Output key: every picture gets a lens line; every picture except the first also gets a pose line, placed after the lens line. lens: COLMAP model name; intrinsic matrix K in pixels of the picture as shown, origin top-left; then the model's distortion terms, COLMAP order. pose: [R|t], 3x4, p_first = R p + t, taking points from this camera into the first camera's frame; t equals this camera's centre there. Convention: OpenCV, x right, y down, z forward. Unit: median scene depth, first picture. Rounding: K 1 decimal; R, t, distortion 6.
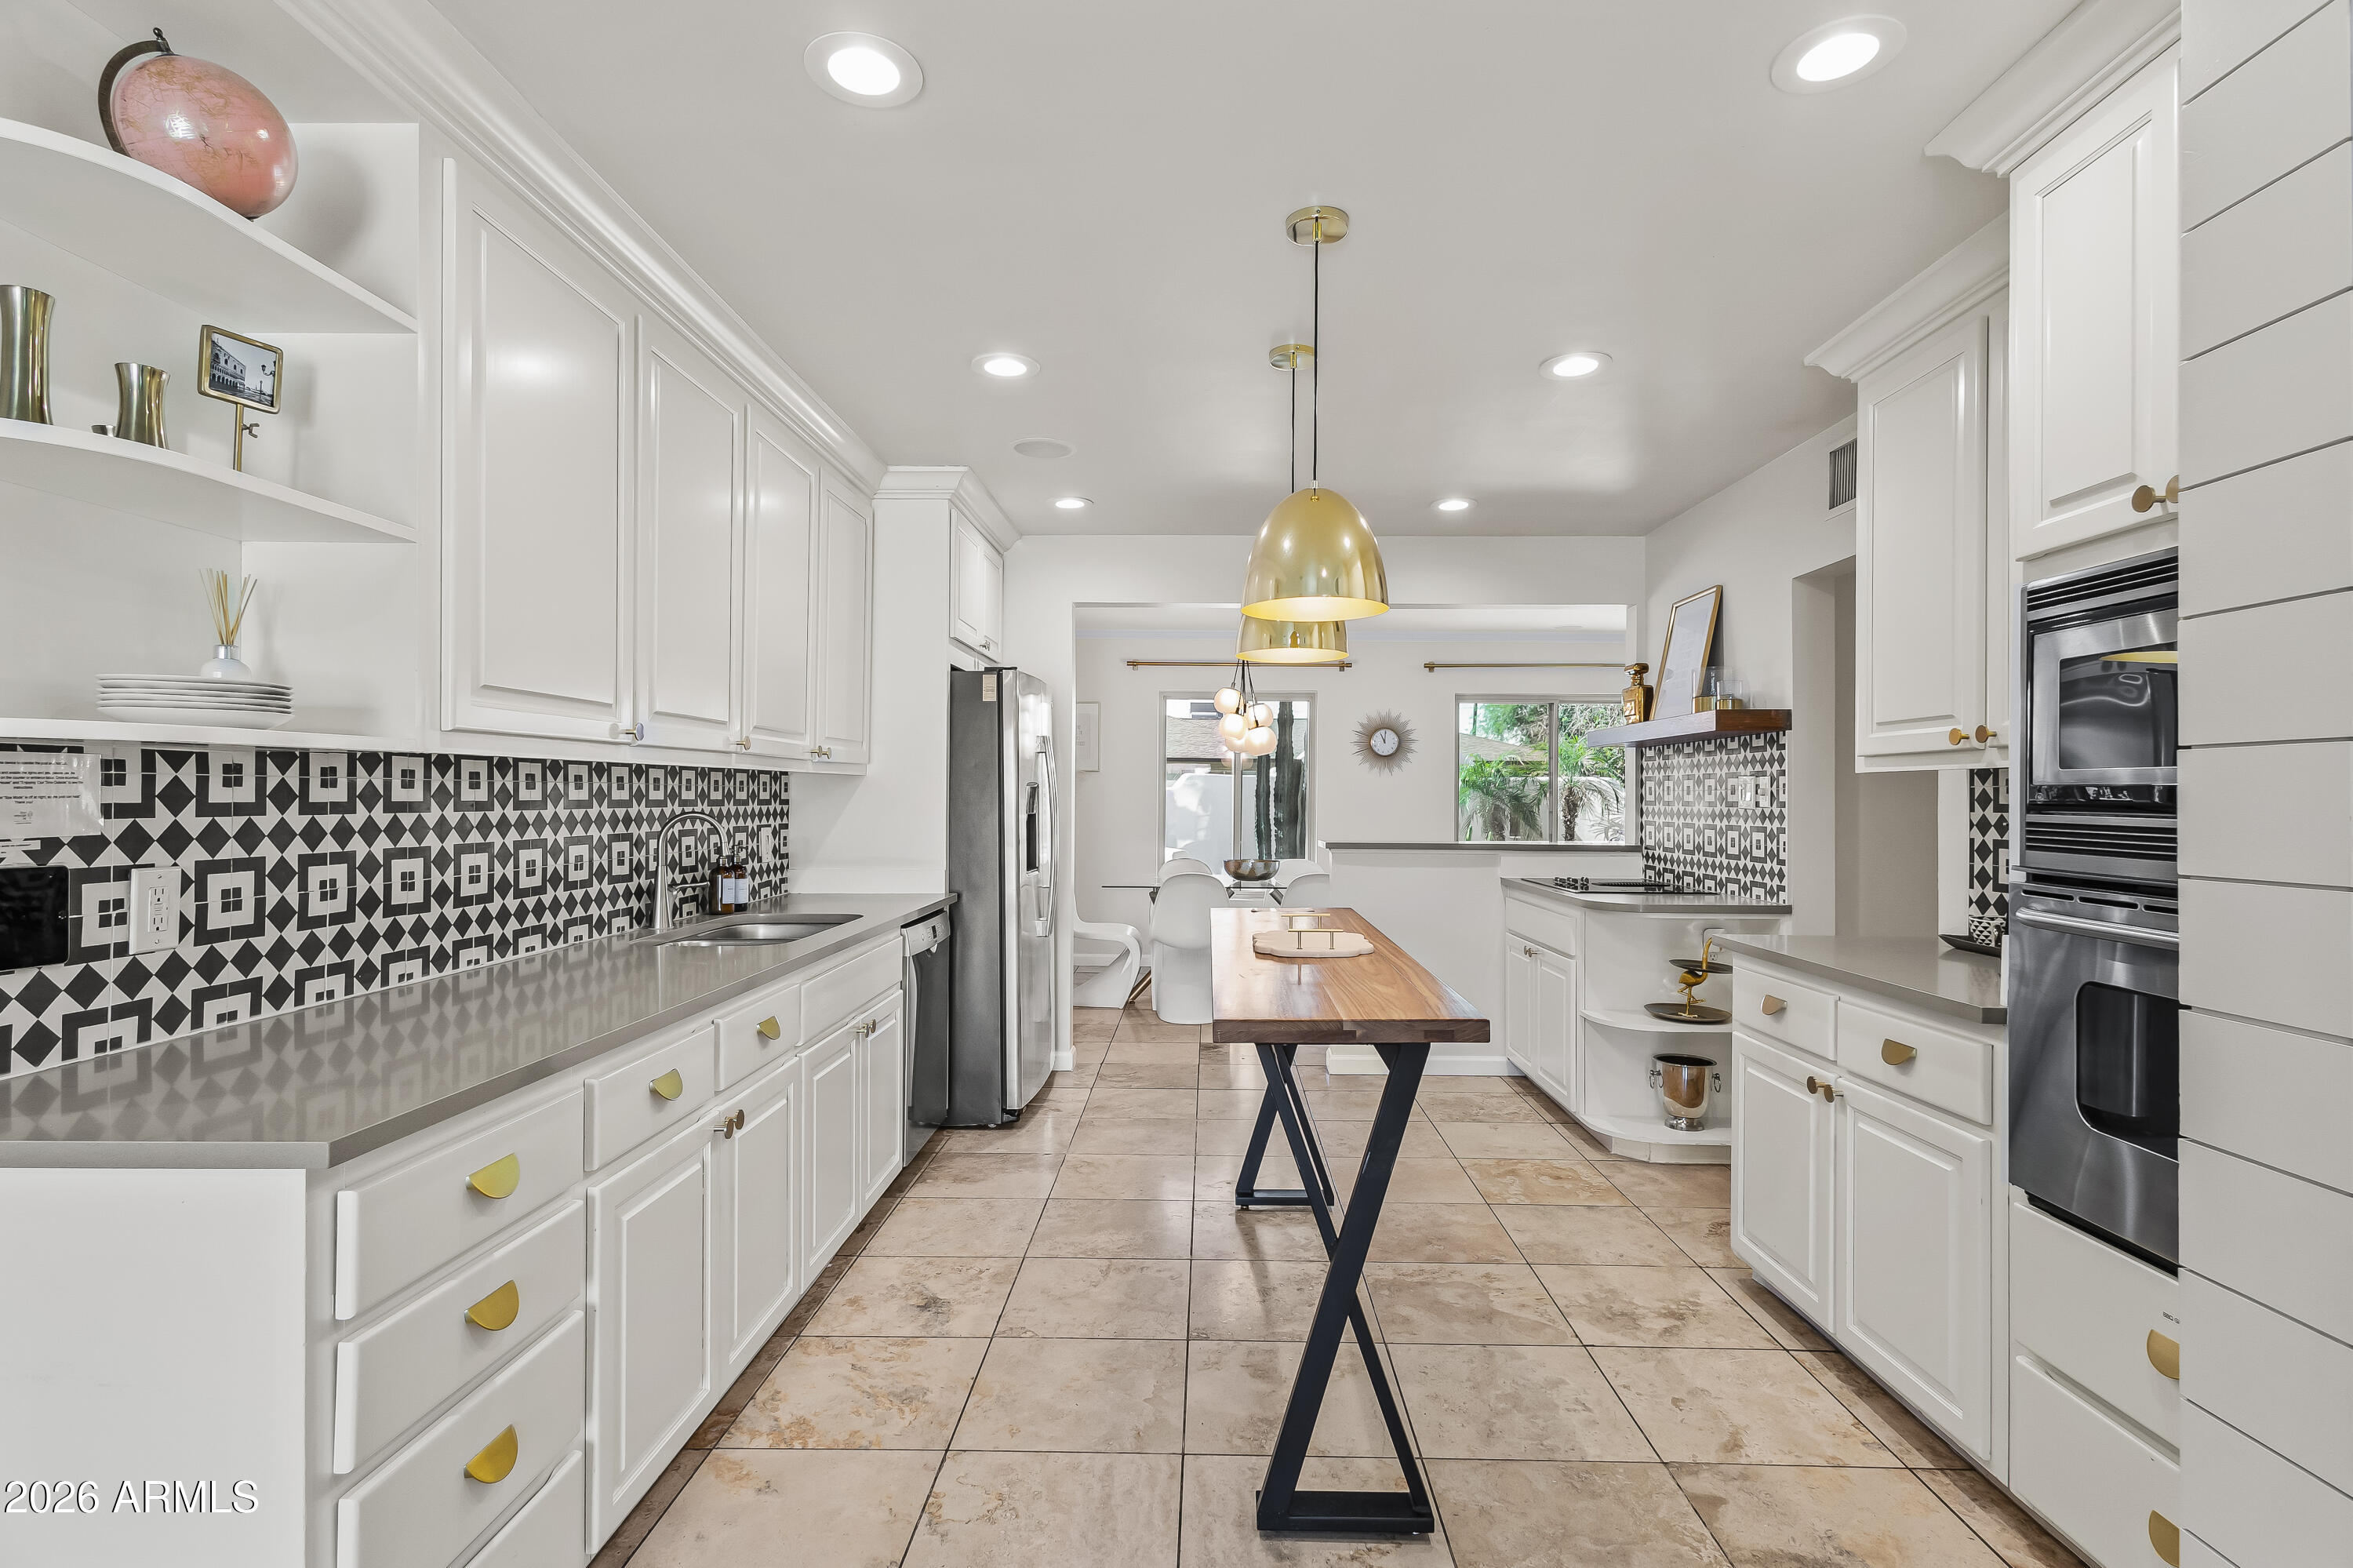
lens RADIAL K [[1093.4, 0, 1191.6], [0, 1093.4, 792.5], [0, 0, 1]] dist [0.007126, -0.000546]
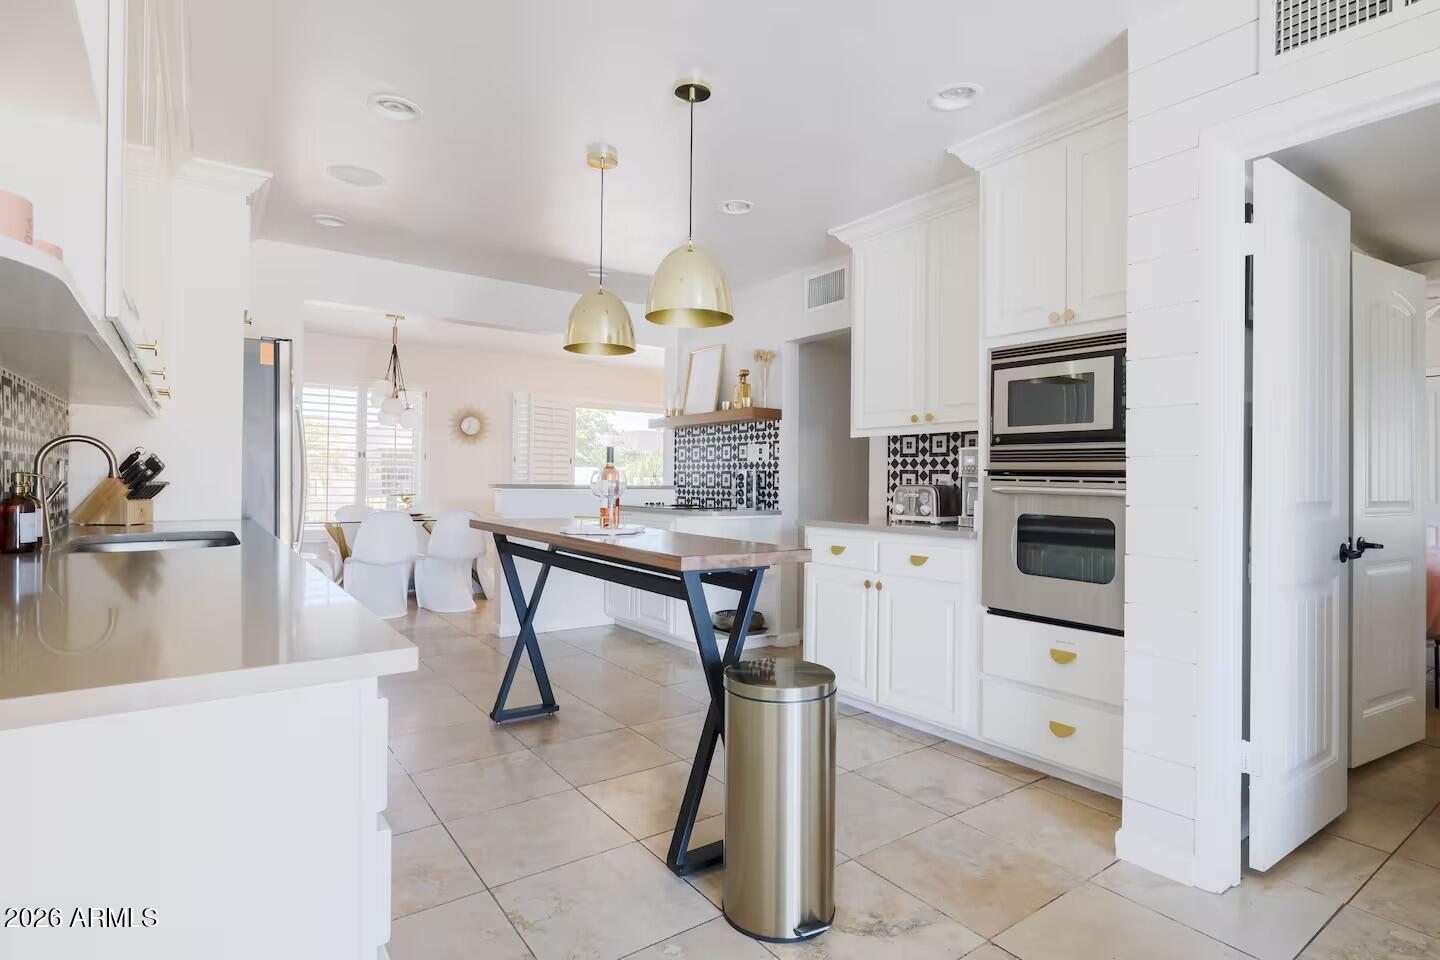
lens RADIAL K [[701.3, 0, 712.1], [0, 701.3, 475.3], [0, 0, 1]] dist [0.001303, -0.000075]
pose [[0.808392, 0.006859, 0.588605, -0.607449], [-0.009932, 0.999949, 0.001988, 0.084917], [-0.588561, -0.007453, 0.808418, 0.141464]]
